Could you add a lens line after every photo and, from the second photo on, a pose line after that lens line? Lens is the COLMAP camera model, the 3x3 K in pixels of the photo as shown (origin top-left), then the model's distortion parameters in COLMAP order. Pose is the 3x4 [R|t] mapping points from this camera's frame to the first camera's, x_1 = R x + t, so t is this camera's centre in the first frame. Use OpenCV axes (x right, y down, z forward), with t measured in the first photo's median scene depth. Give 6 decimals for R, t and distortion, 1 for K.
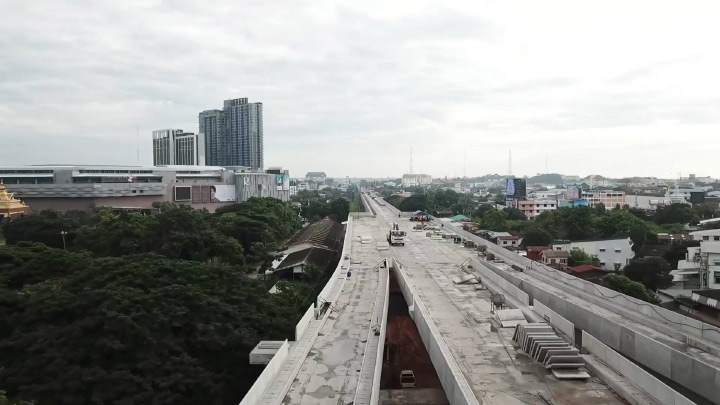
lens RADIAL K [[573.1, 0, 359.7], [0, 573.1, 201.2], [0, 0, 1]] dist [-0.001986, 0.001409]
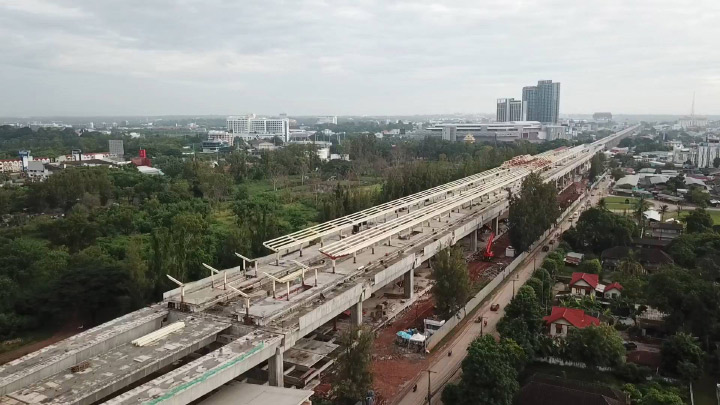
lens RADIAL K [[573.1, 0, 360.9], [0, 573.1, 202.8], [0, 0, 1]] dist [-0.001986, 0.001409]
pose [[0.884572, 0.076464, -0.460094, 0.175982], [-0.021903, 0.992192, 0.122784, -0.010685], [0.465890, -0.098533, 0.879339, -1.217071]]
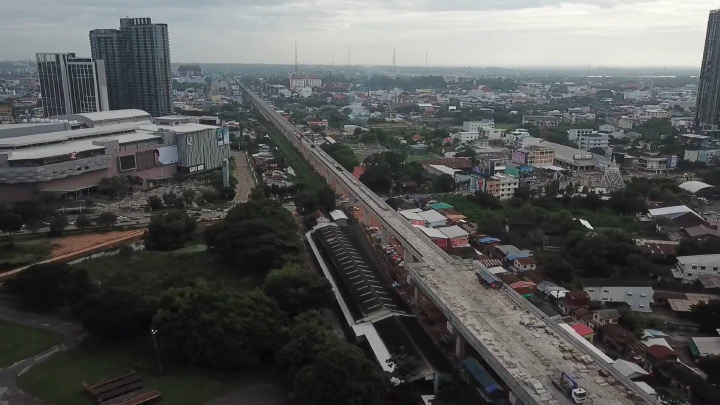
lens RADIAL K [[573.1, 0, 362.2], [0, 573.1, 207.4], [0, 0, 1]] dist [-0.001986, 0.001409]
pose [[0.972820, -0.042714, 0.227587, -0.124524], [-0.006257, 0.977633, 0.210227, -0.112702], [-0.231476, -0.205937, 0.950794, 0.017094]]
